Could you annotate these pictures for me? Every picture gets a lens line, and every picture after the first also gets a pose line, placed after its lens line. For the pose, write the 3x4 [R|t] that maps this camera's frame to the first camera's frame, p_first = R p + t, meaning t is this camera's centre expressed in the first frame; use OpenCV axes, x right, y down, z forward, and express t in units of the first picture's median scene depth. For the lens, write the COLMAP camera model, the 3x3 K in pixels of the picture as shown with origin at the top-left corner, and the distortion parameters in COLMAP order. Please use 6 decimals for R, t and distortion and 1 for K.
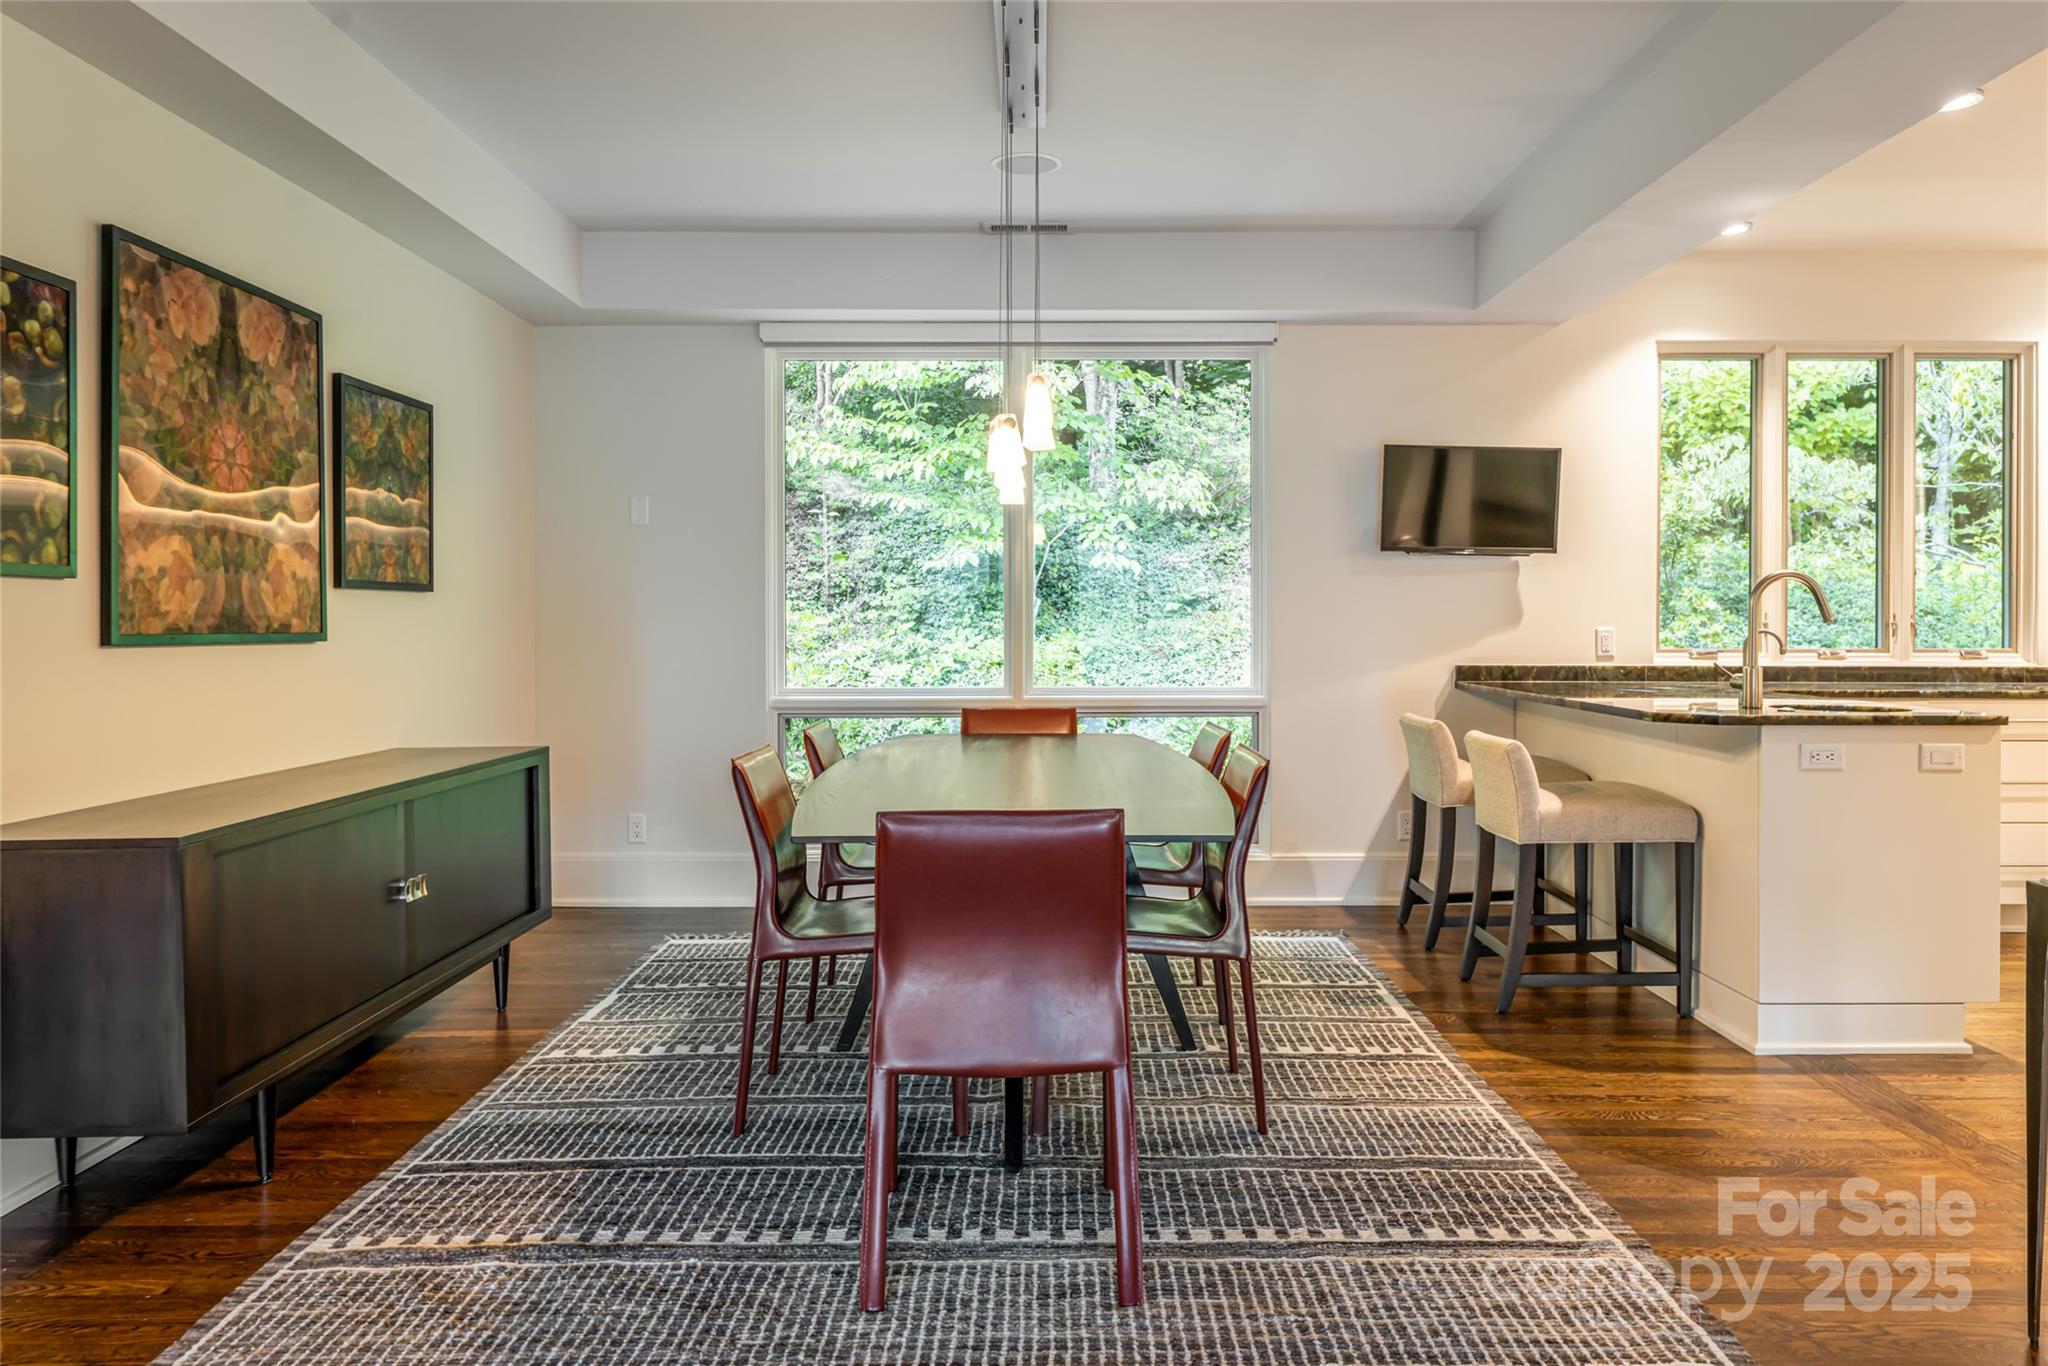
lens RADIAL K [[1362.9, 0, 1012.6], [0, 1362.9, 661.3], [0, 0, 1]] dist [-0.004191, -0.001839]
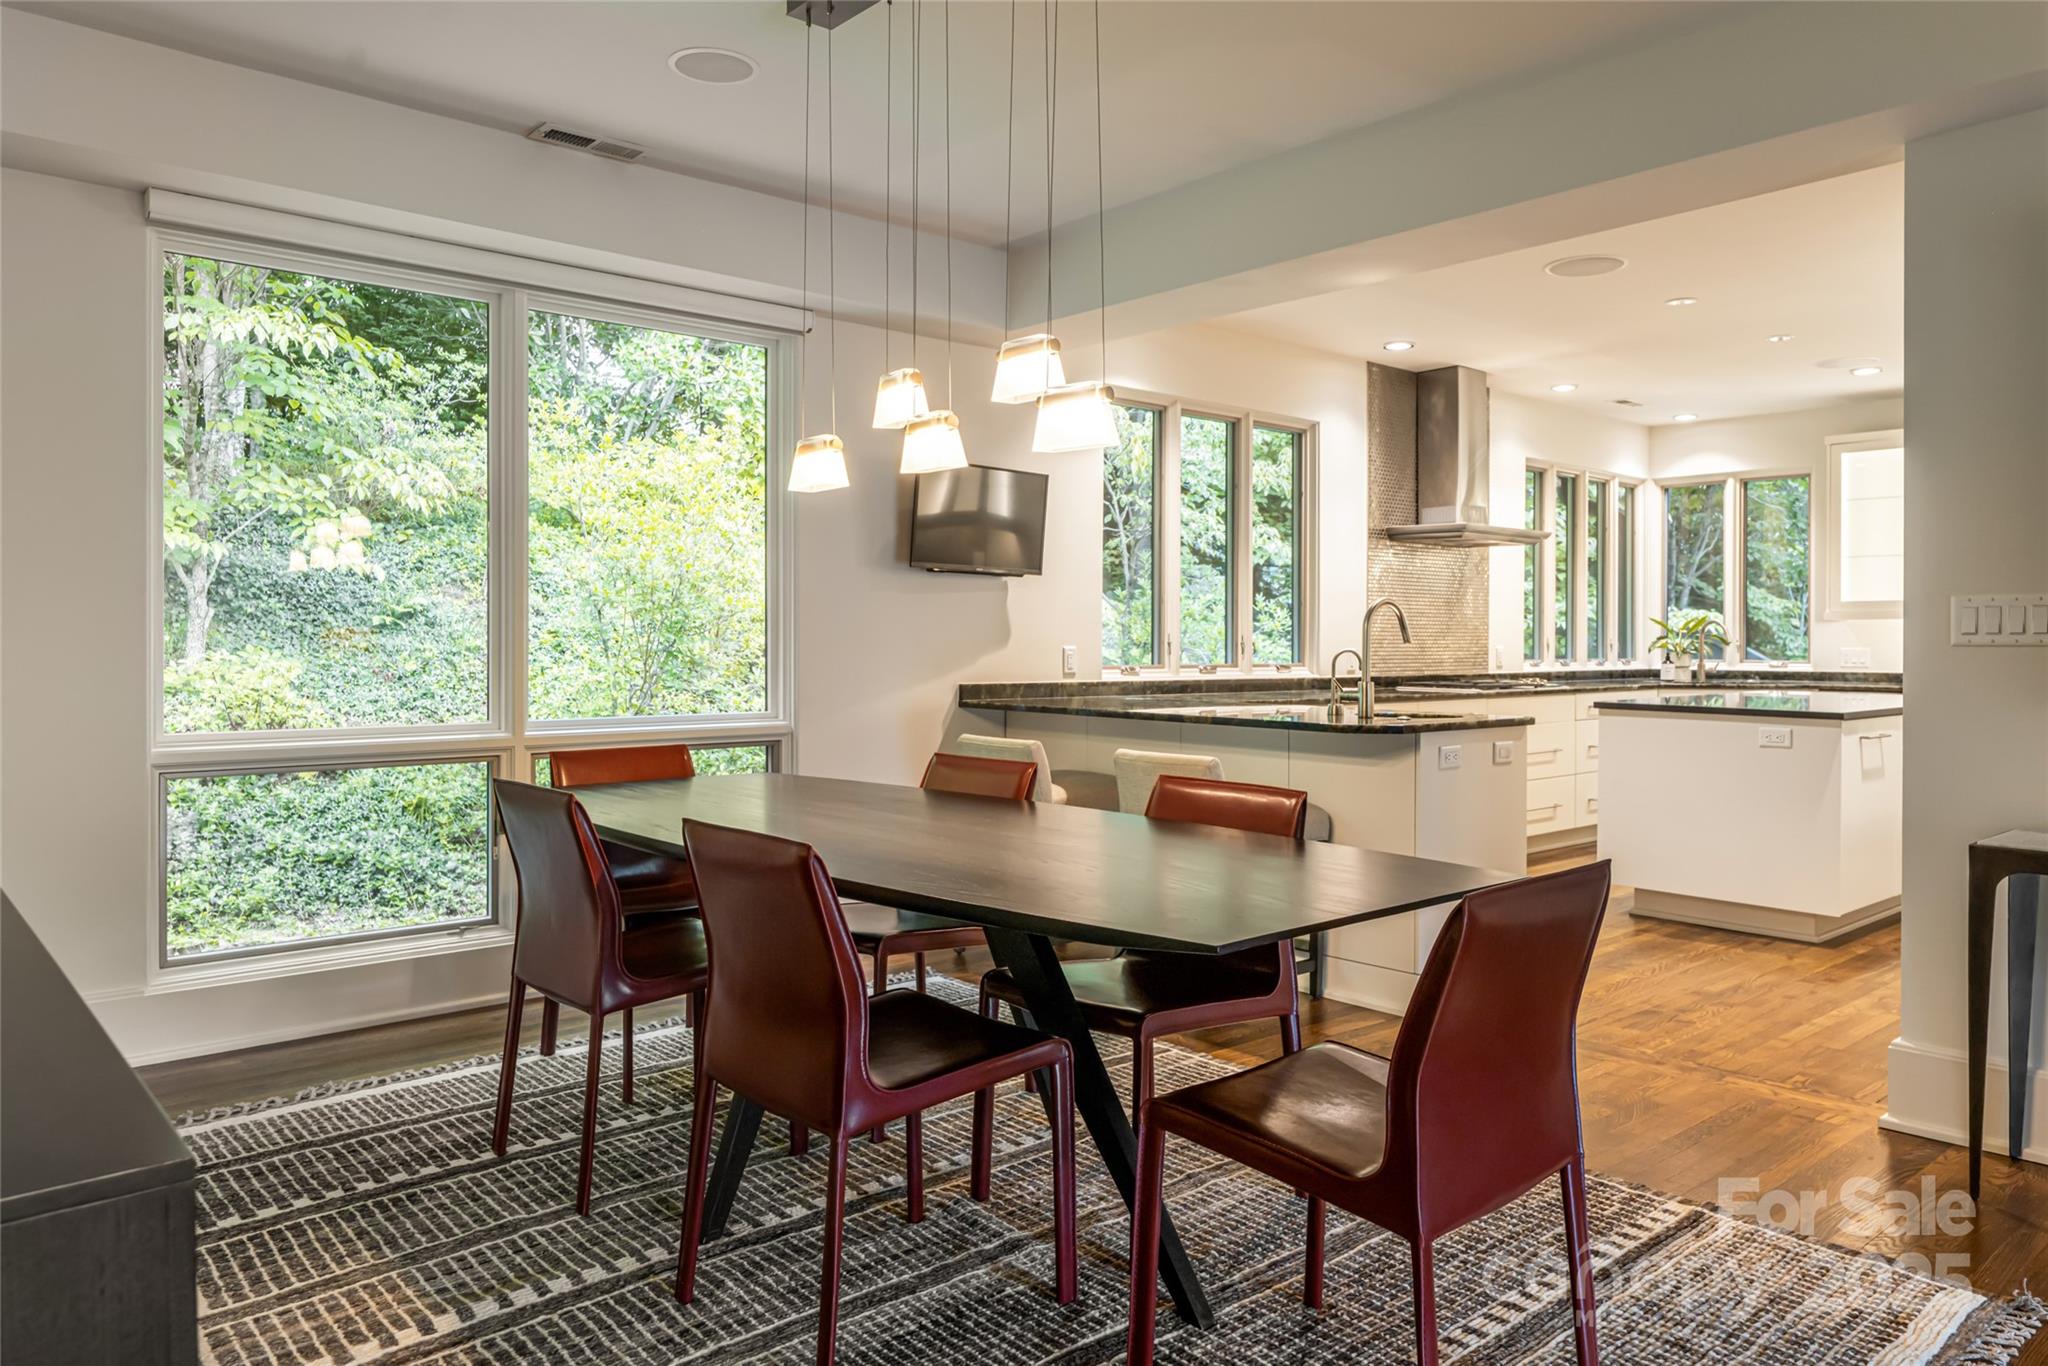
lens RADIAL K [[1362.9, 0, 1020.5], [0, 1362.9, 652.4], [0, 0, 1]] dist [-0.004191, -0.001839]
pose [[0.762887, -0.001330, 0.646531, -0.290503], [0.013875, 0.999801, -0.014315, -0.005531], [-0.646383, 0.019891, 0.762754, 0.218456]]
